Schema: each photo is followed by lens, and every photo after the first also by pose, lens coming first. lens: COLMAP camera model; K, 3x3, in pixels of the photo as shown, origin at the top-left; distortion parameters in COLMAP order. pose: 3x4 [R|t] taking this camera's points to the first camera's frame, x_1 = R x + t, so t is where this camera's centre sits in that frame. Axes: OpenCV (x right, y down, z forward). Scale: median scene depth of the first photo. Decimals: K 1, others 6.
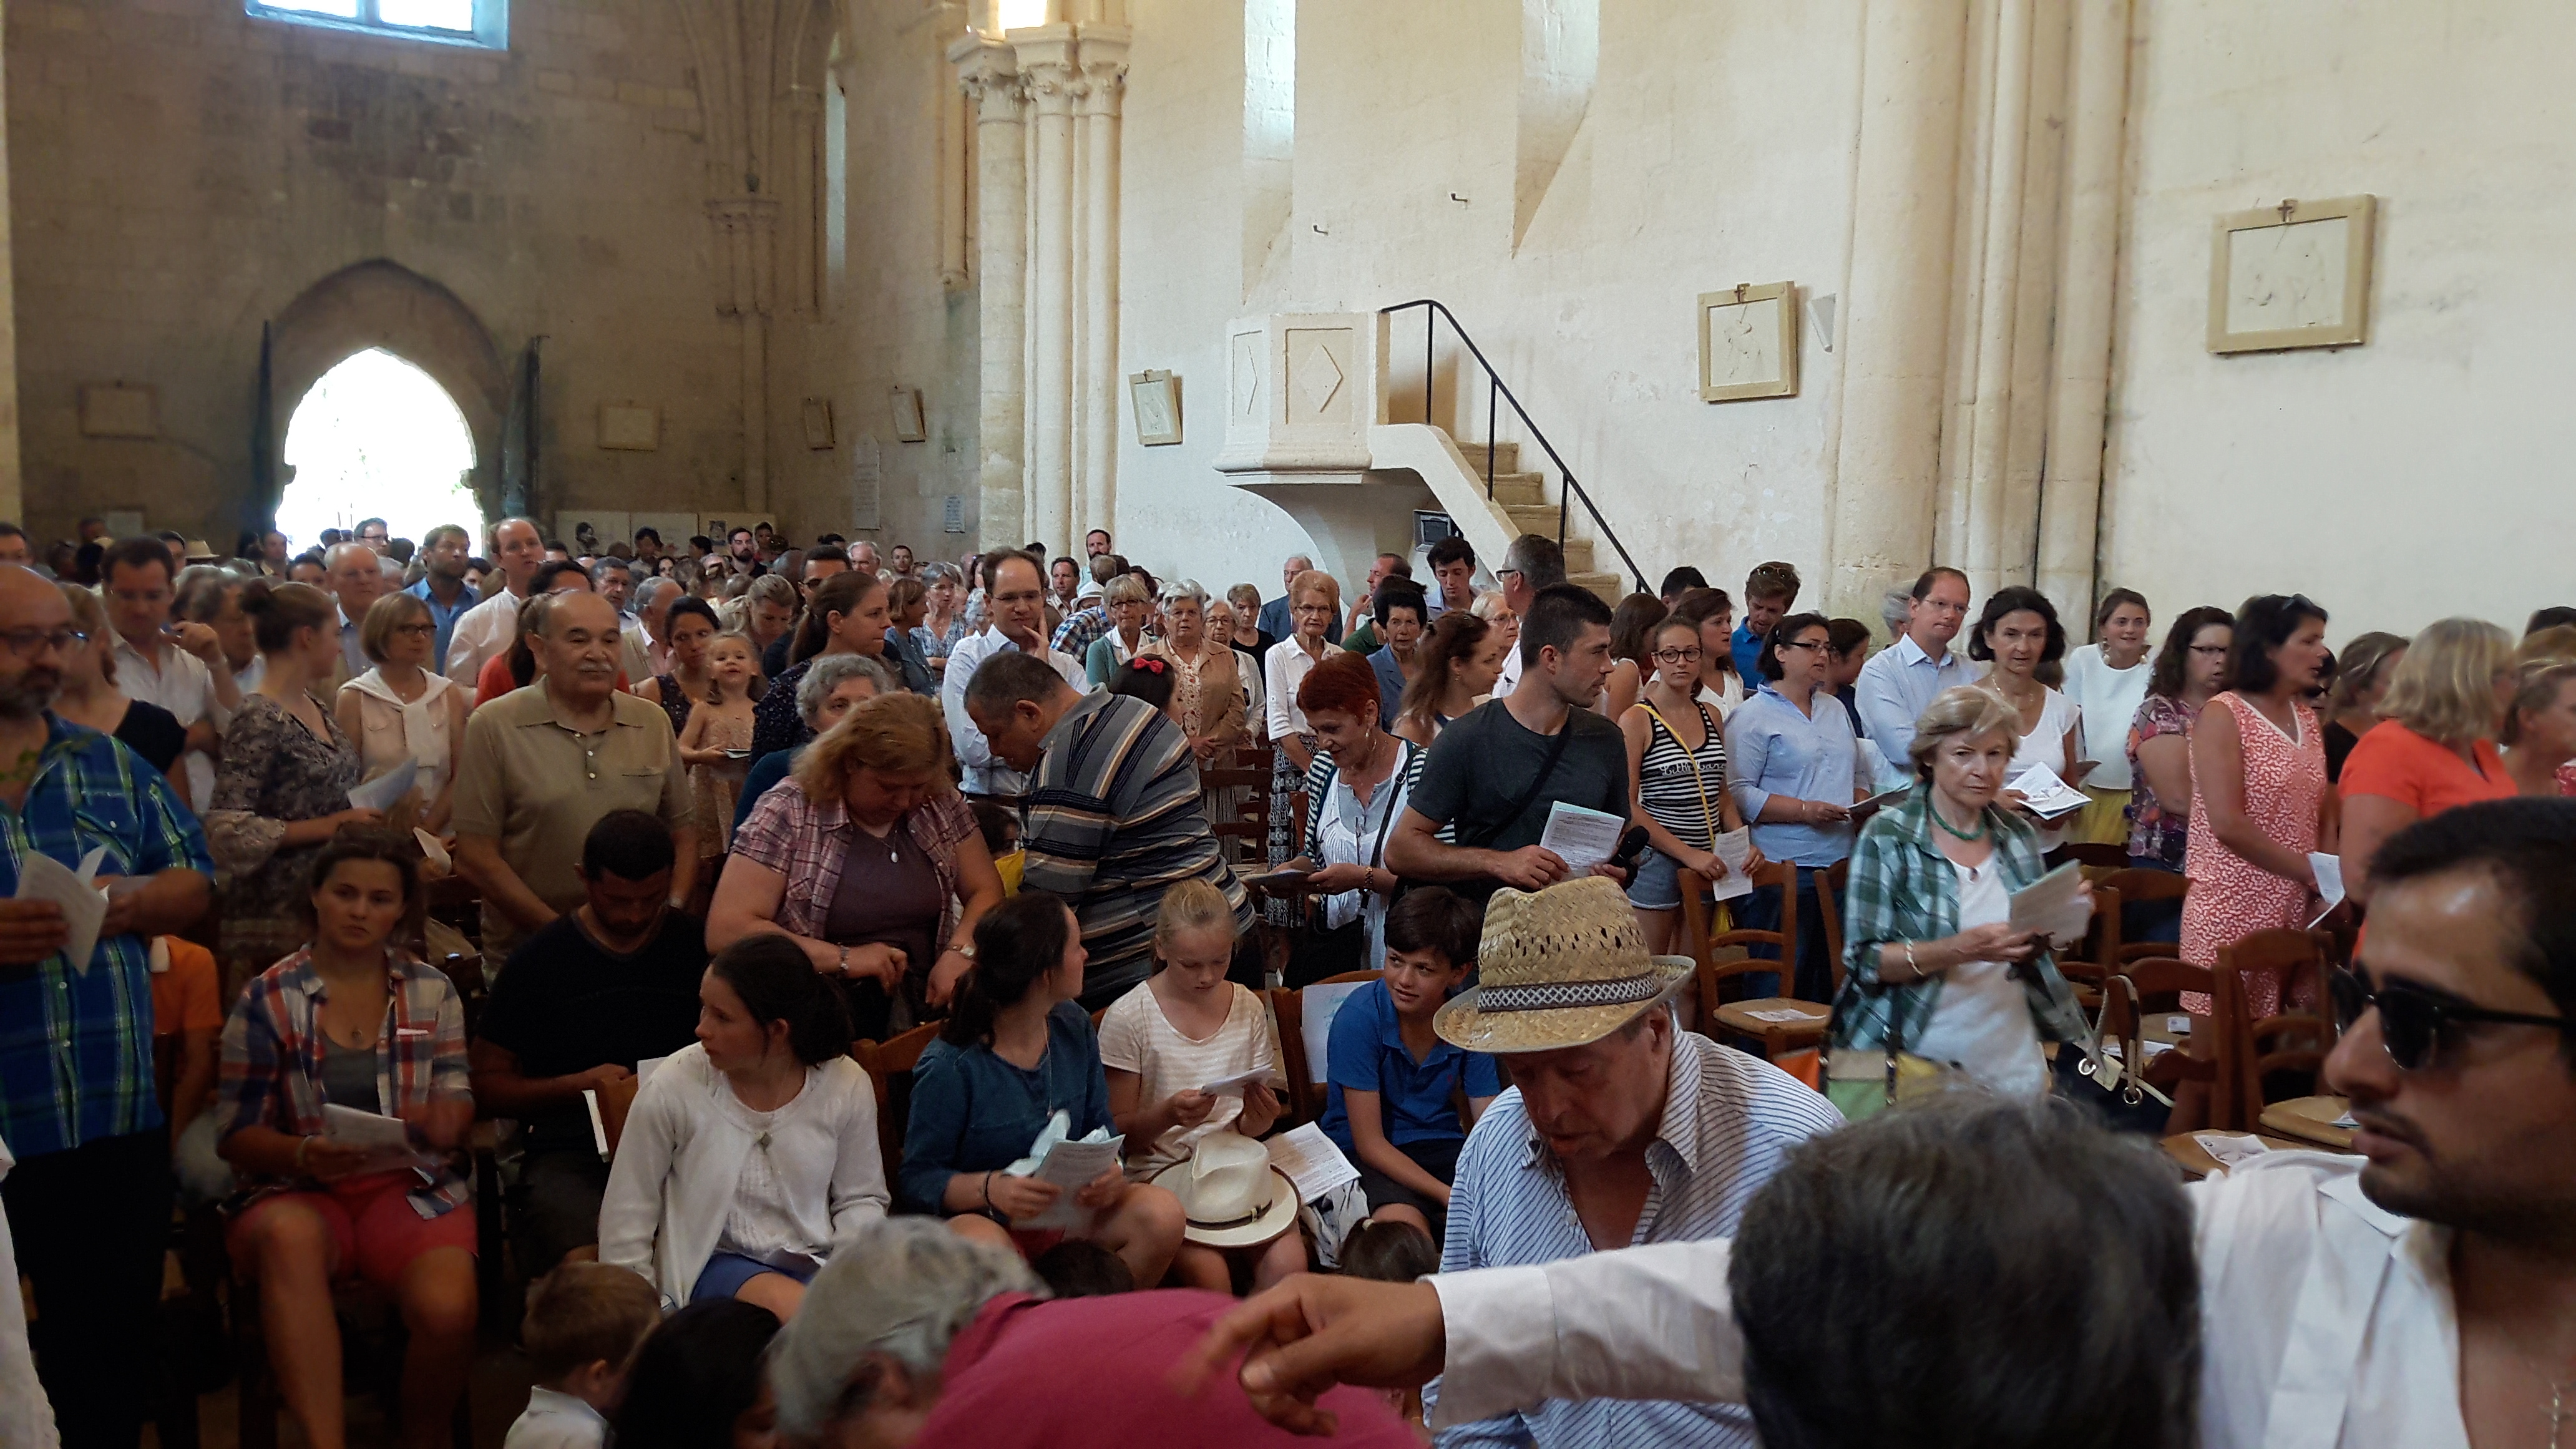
lens RADIAL K [[2111.1, 0, 1288.0], [0, 2111.1, 724.5], [0, 0, 1]] dist [0.087283, -0.210103]
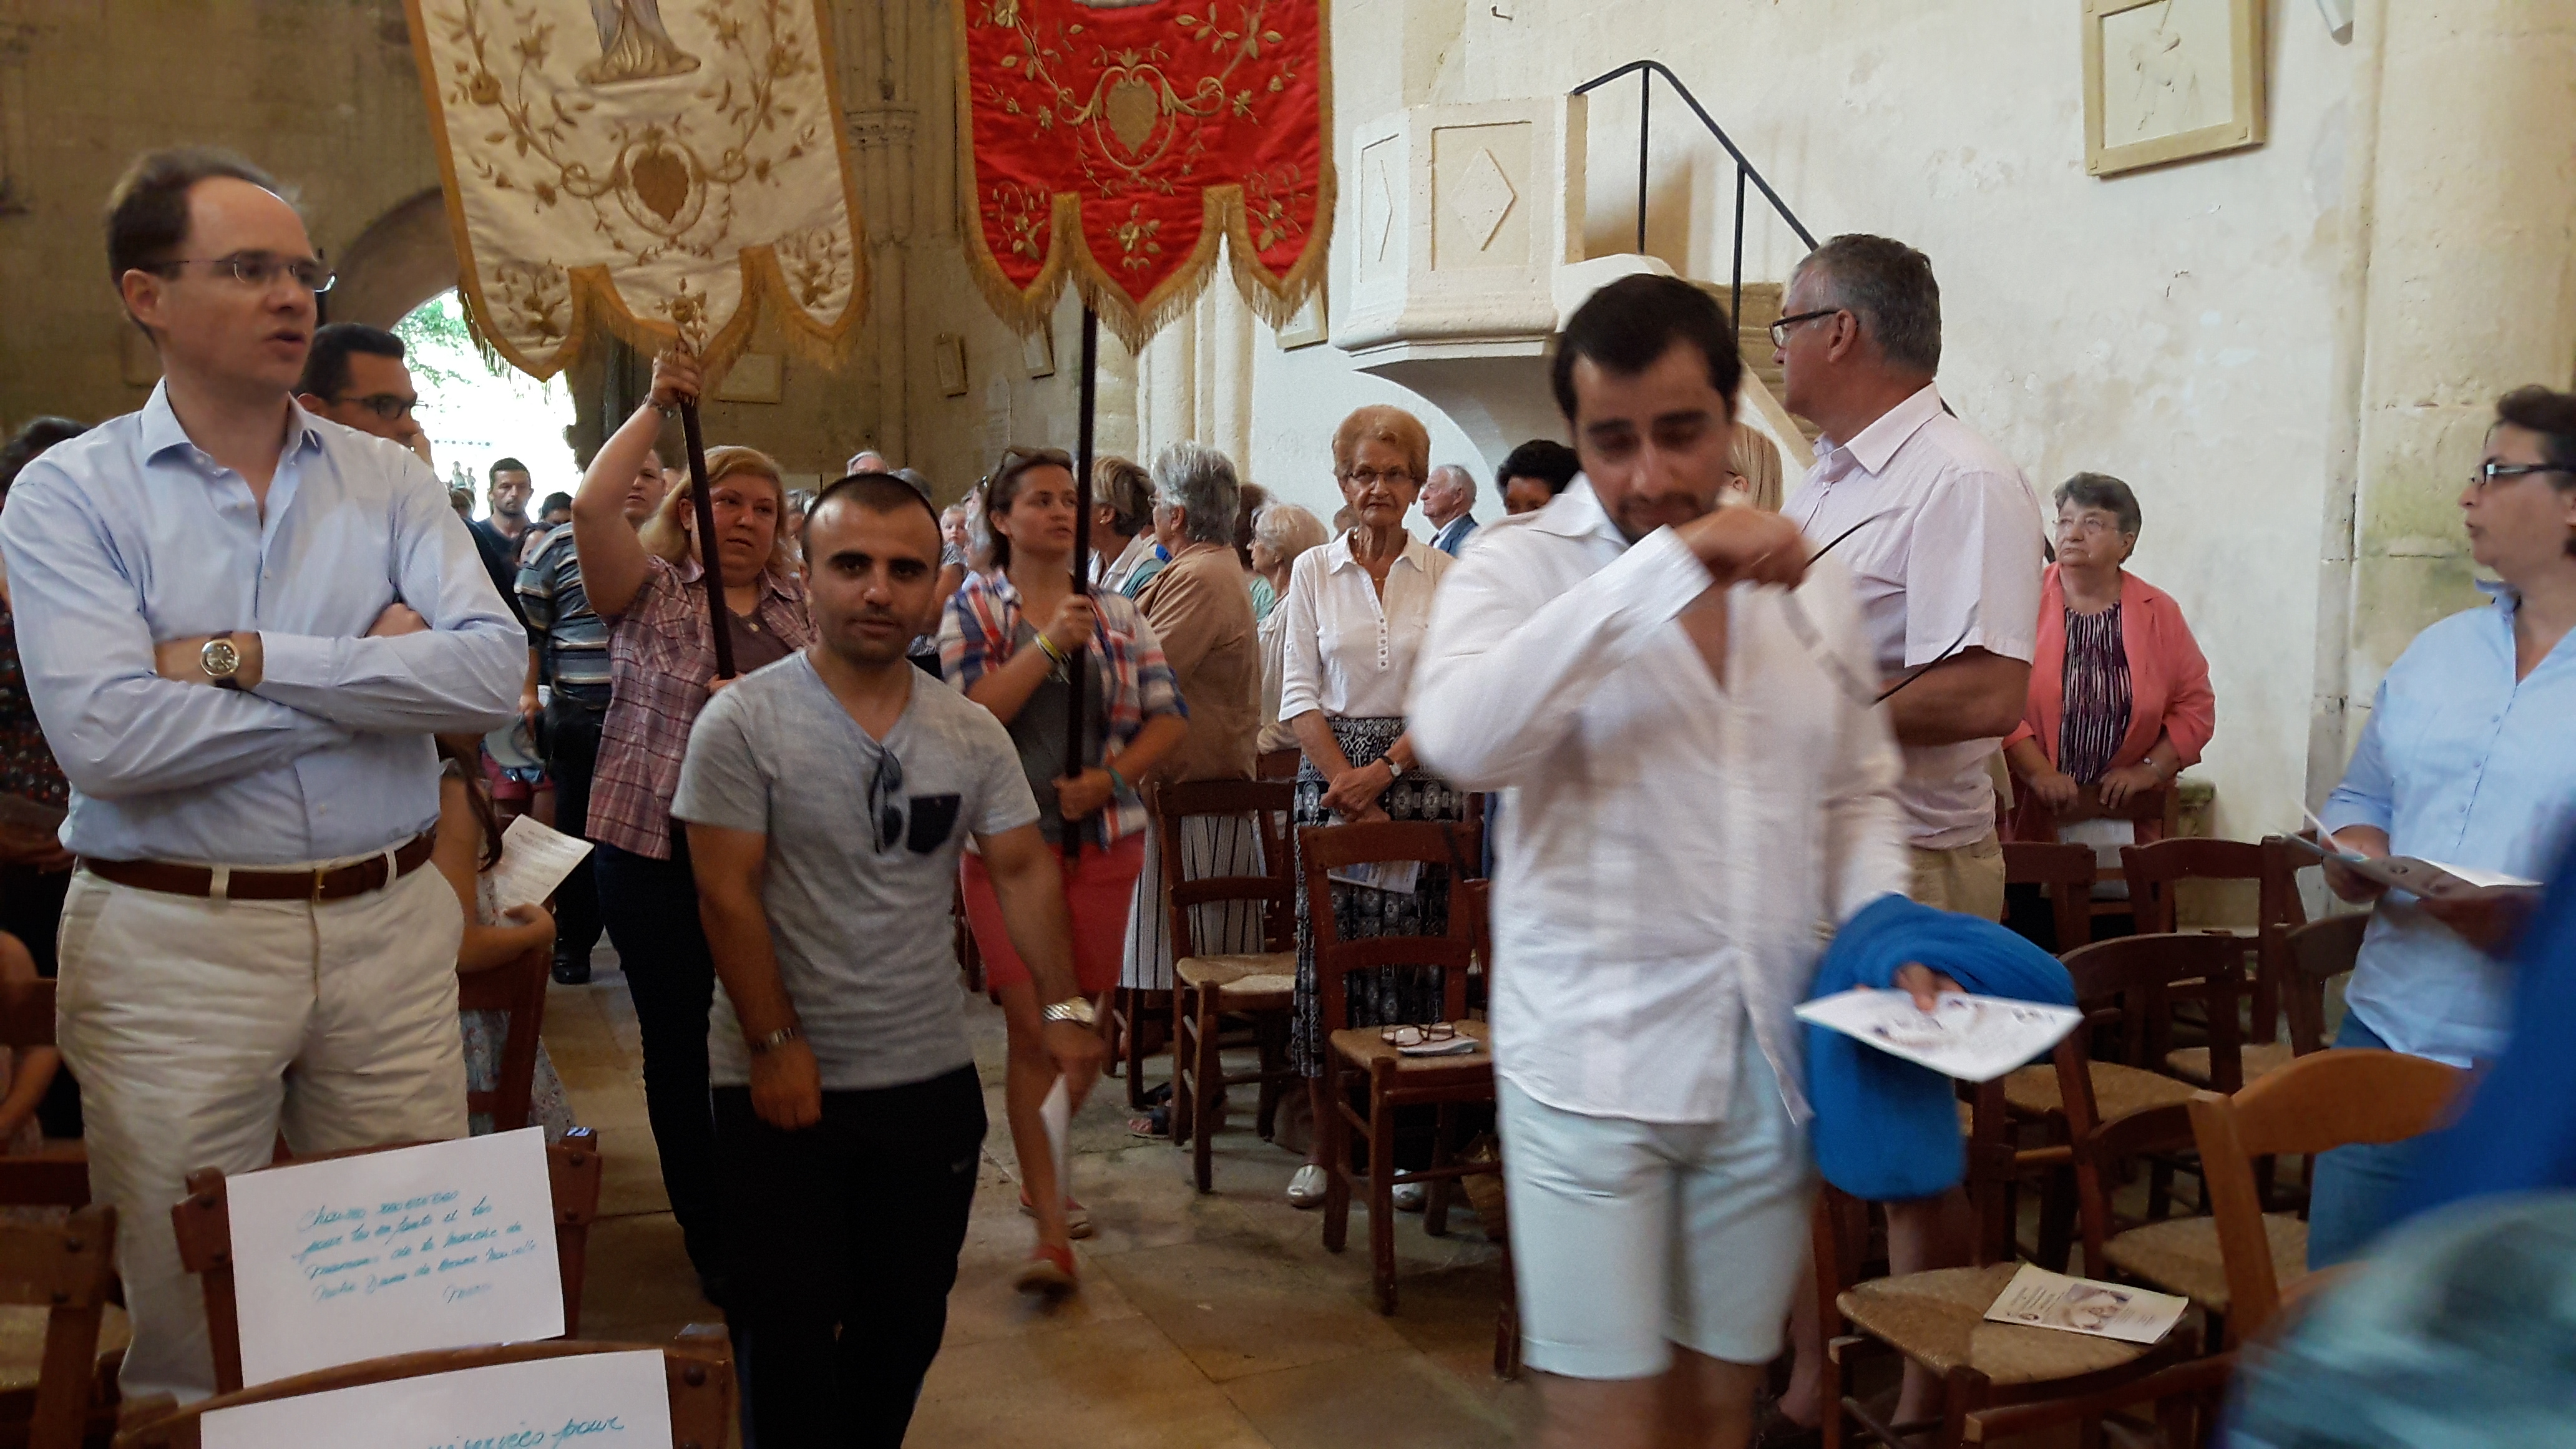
lens RADIAL K [[2000.7, 0, 1289.8], [0, 2000.7, 761.4], [0, 0, 1]] dist [0.001512, -0.095274]
pose [[0.989099, 0.015703, -0.146415, 0.054422], [-0.014140, 0.999832, 0.011705, 0.008370], [0.146575, -0.009507, 0.989154, 0.391584]]
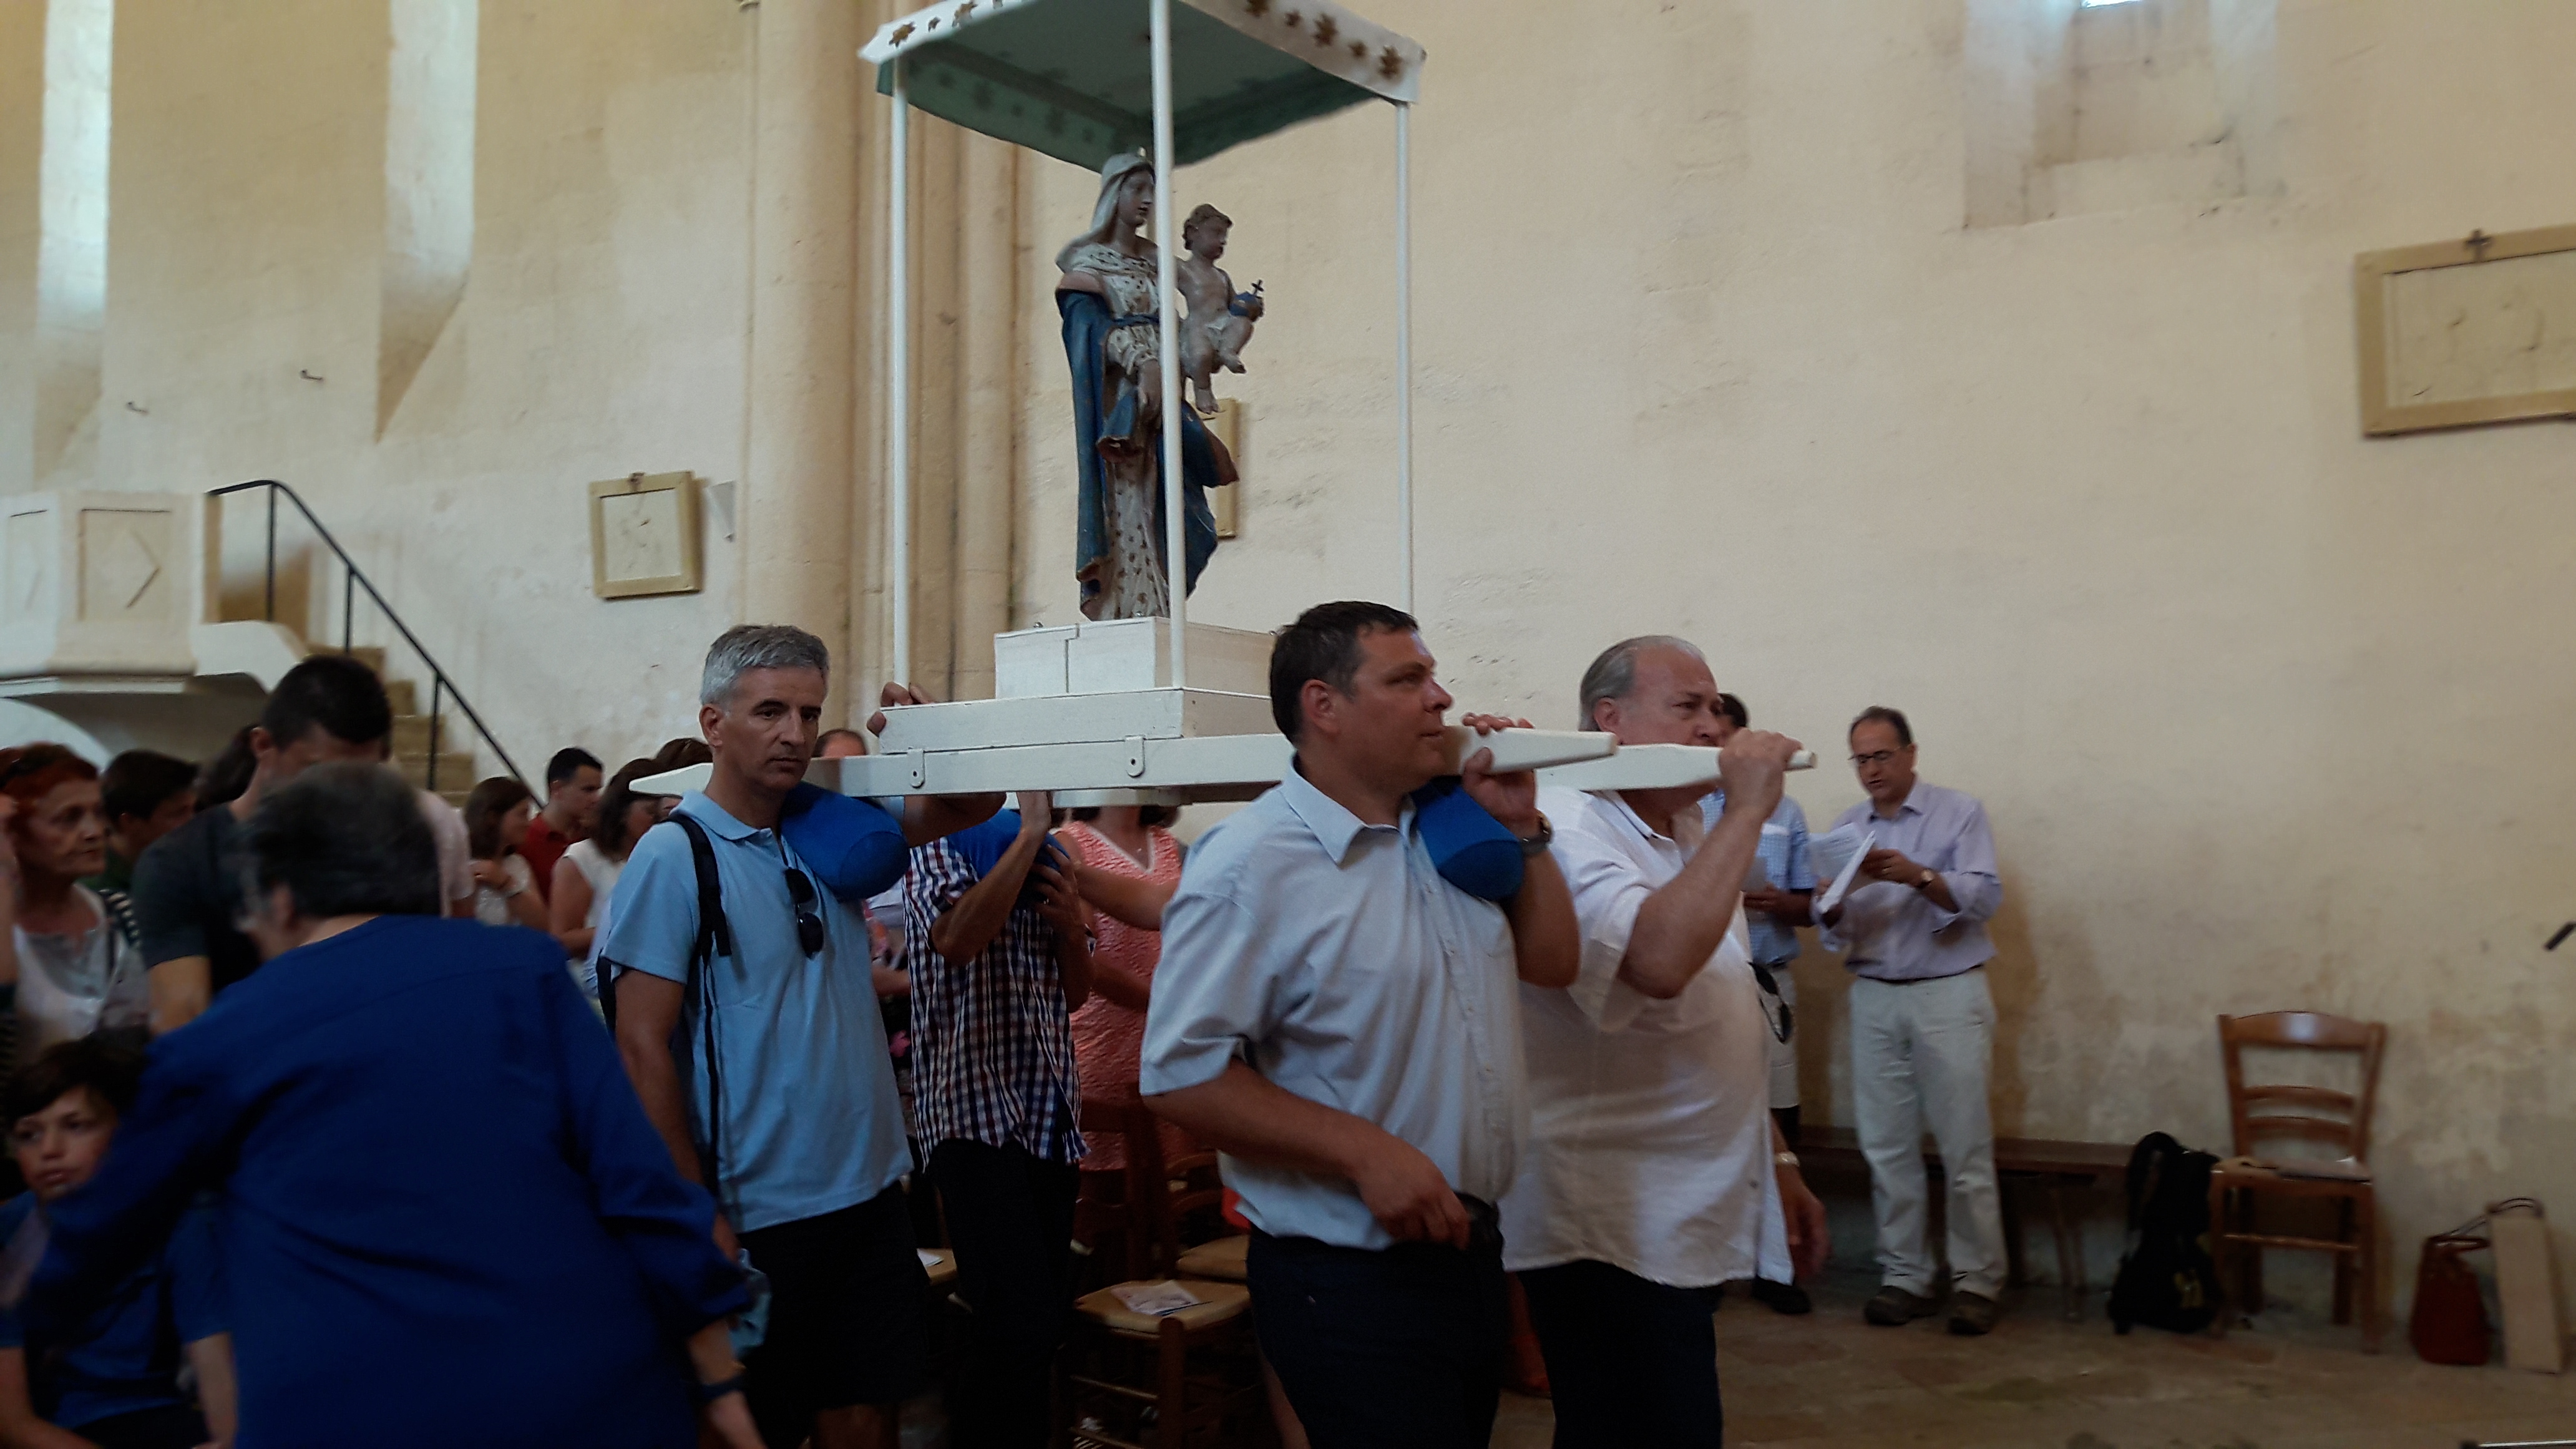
lens RADIAL K [[2047.0, 0, 1288.0], [0, 2047.0, 724.5], [0, 0, 1]] dist [0.070200, -0.090163]
pose [[0.881968, 0.001874, 0.471306, 0.036972], [0.061306, 0.991040, -0.118666, 0.024319], [-0.467306, 0.133553, 0.873950, 0.085541]]
